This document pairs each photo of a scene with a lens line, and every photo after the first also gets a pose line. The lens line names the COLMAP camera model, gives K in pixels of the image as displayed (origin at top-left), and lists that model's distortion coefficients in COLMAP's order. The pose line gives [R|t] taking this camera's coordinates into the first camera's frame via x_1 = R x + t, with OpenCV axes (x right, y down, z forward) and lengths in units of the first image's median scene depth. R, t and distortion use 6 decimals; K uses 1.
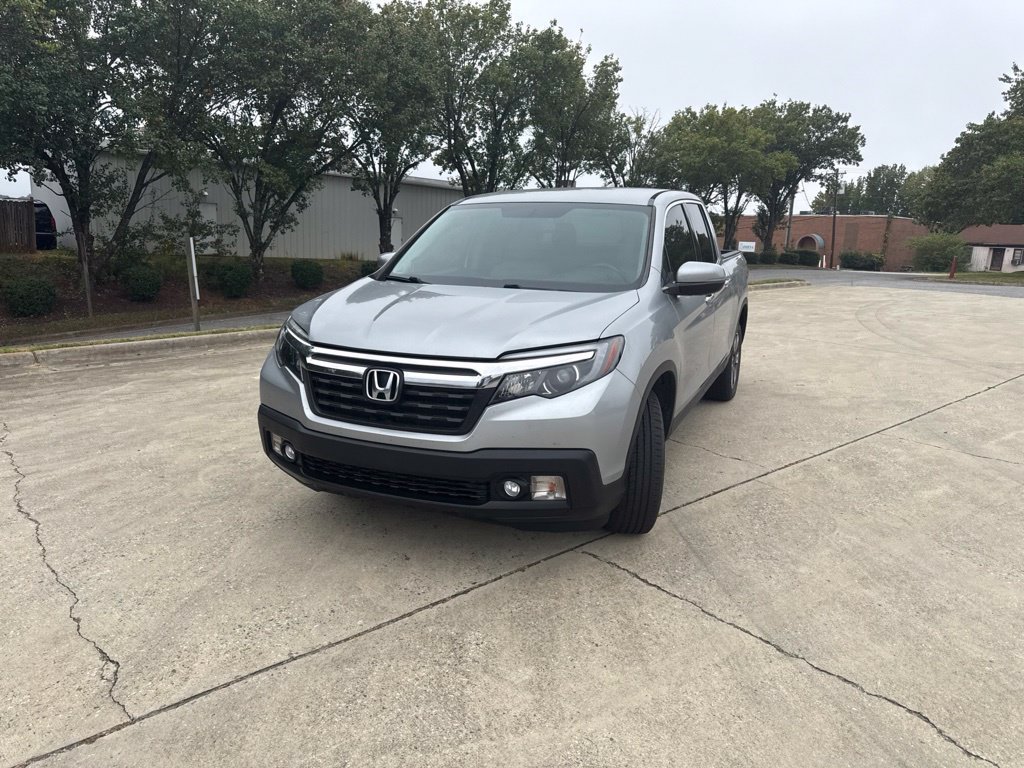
lens RADIAL K [[720.4, 0, 518.5], [0, 720.4, 395.1], [0, 0, 1]] dist [0.034200, -0.038543]
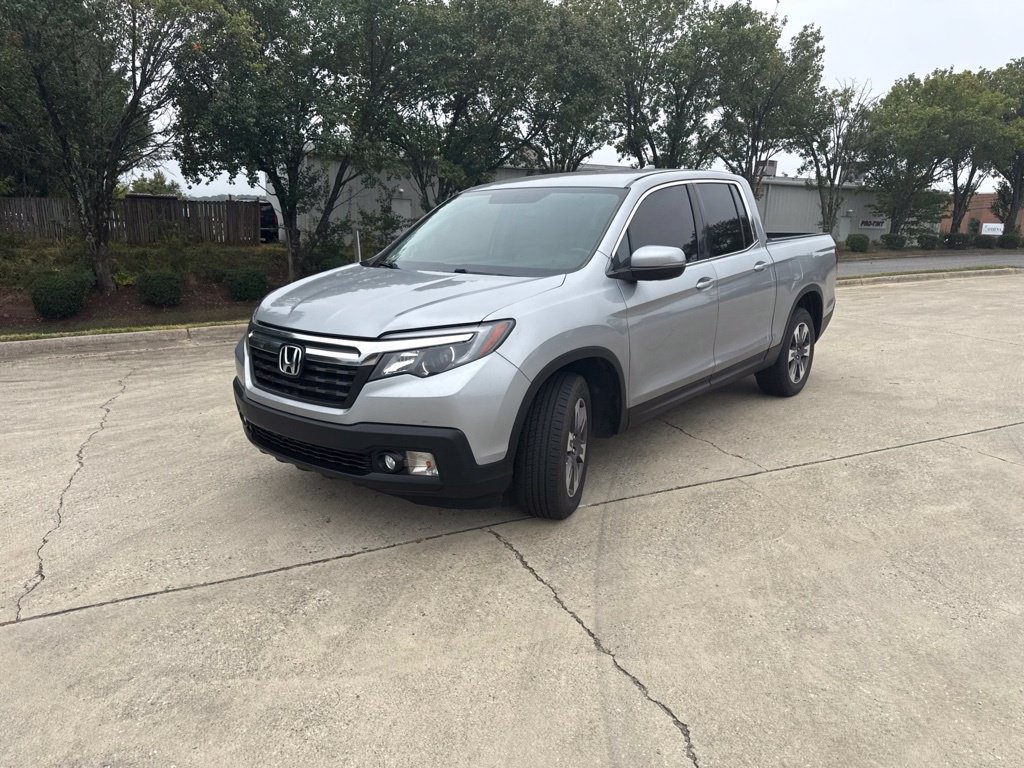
lens RADIAL K [[720.4, 0, 515.1], [0, 720.4, 391.7], [0, 0, 1]] dist [0.034200, -0.038543]
pose [[0.959992, 0.044386, -0.276488, 0.321627], [-0.041506, 0.999006, 0.016261, 0.001661], [0.276934, -0.004135, 0.960880, 0.025018]]
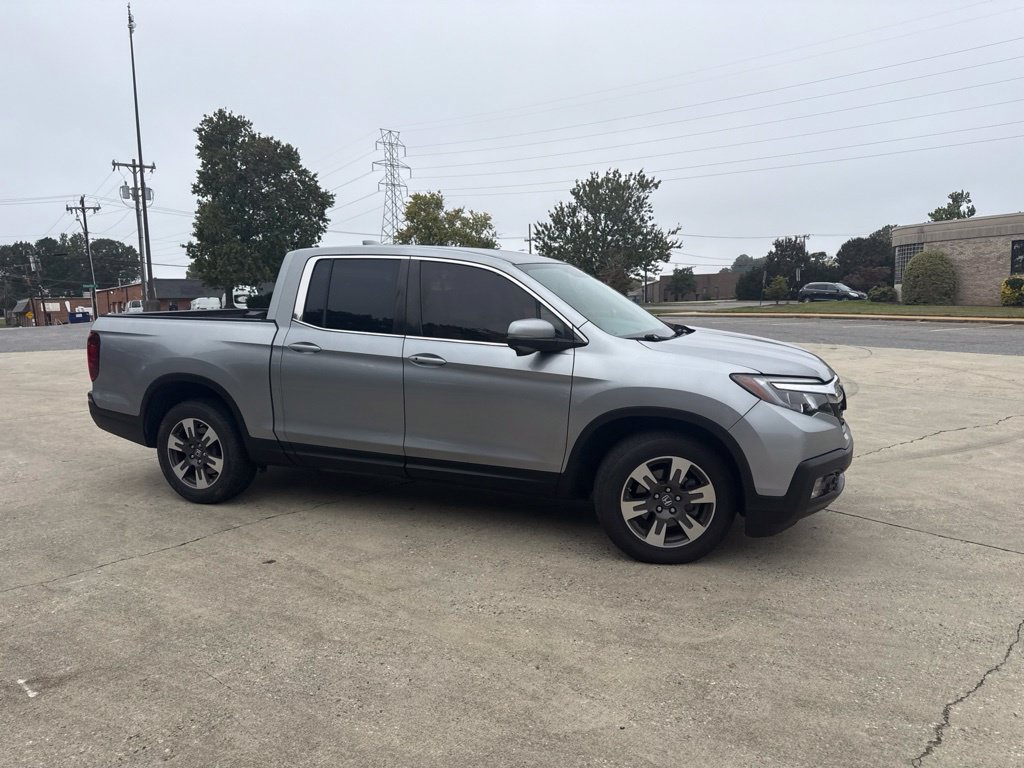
lens RADIAL K [[720.4, 0, 516.0], [0, 720.4, 394.0], [0, 0, 1]] dist [0.034200, -0.038543]
pose [[-0.031227, -0.162291, 0.986249, -1.129014], [0.230906, 0.958867, 0.165096, -0.287636], [-0.972475, 0.232886, 0.007532, 1.160043]]
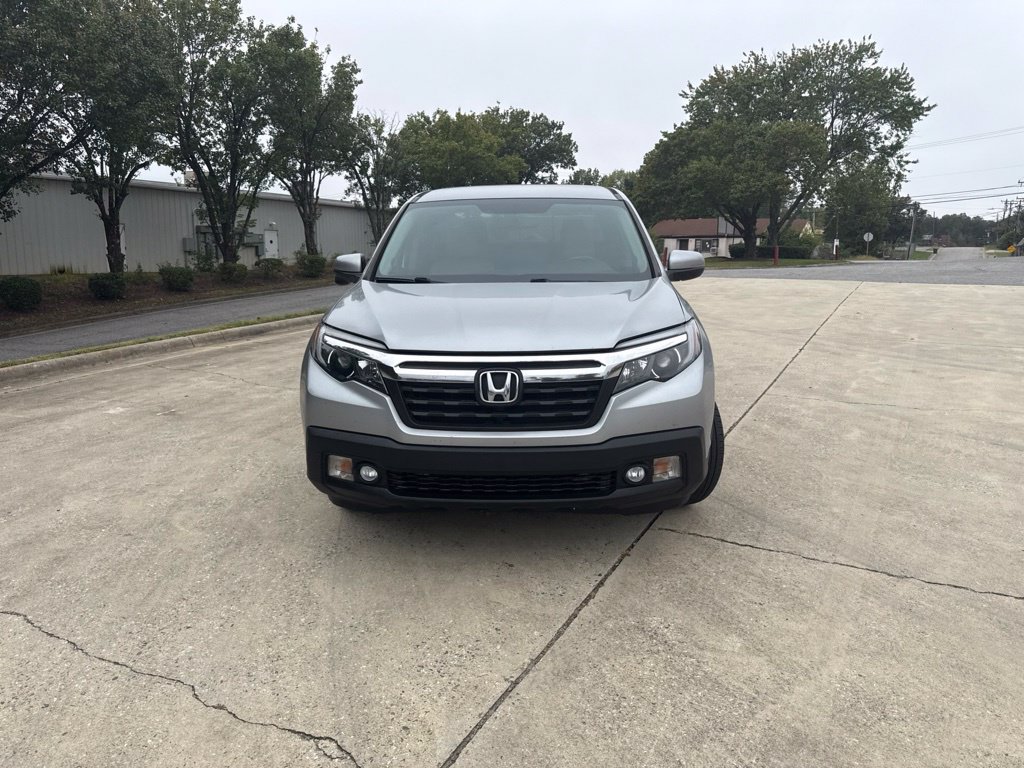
lens RADIAL K [[720.4, 0, 517.2], [0, 720.4, 380.8], [0, 0, 1]] dist [0.034200, -0.038543]
pose [[0.932192, -0.101030, 0.347579, -0.358794], [0.108394, 0.994106, -0.001755, -0.012279], [-0.345354, 0.039311, 0.937649, 0.067569]]
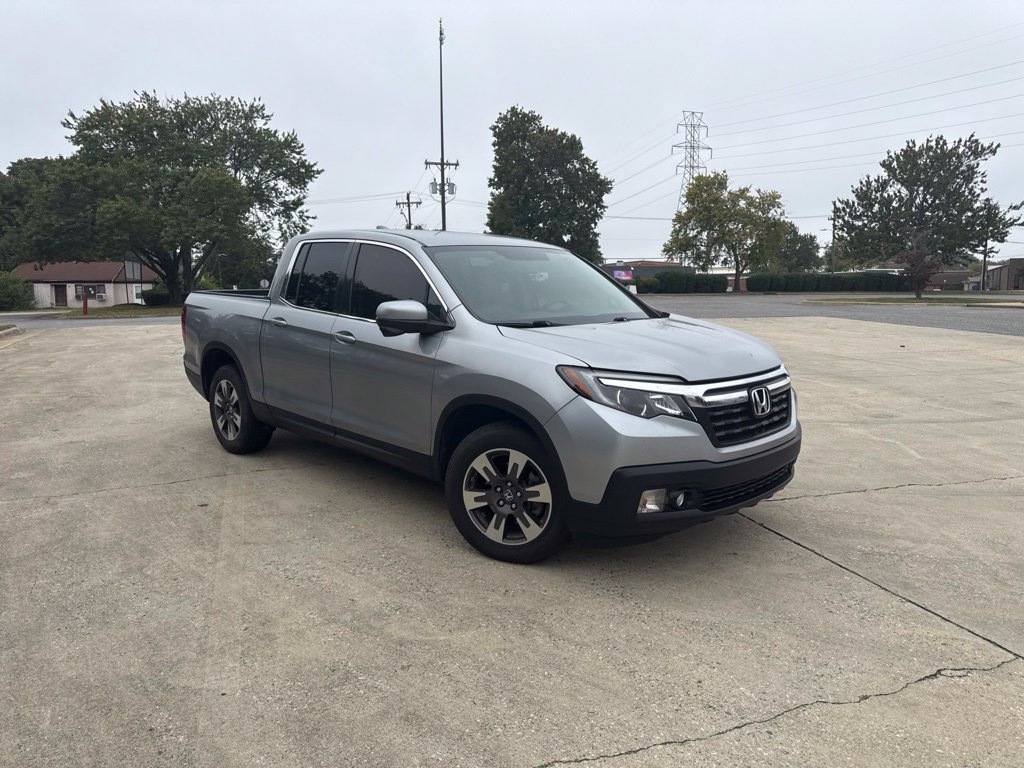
lens RADIAL K [[720.4, 0, 515.6], [0, 720.4, 384.6], [0, 0, 1]] dist [0.034200, -0.038543]
pose [[0.370772, -0.158656, 0.915072, -1.021221], [0.215811, 0.973048, 0.081265, -0.160568], [-0.903301, 0.167351, 0.395019, 0.640826]]
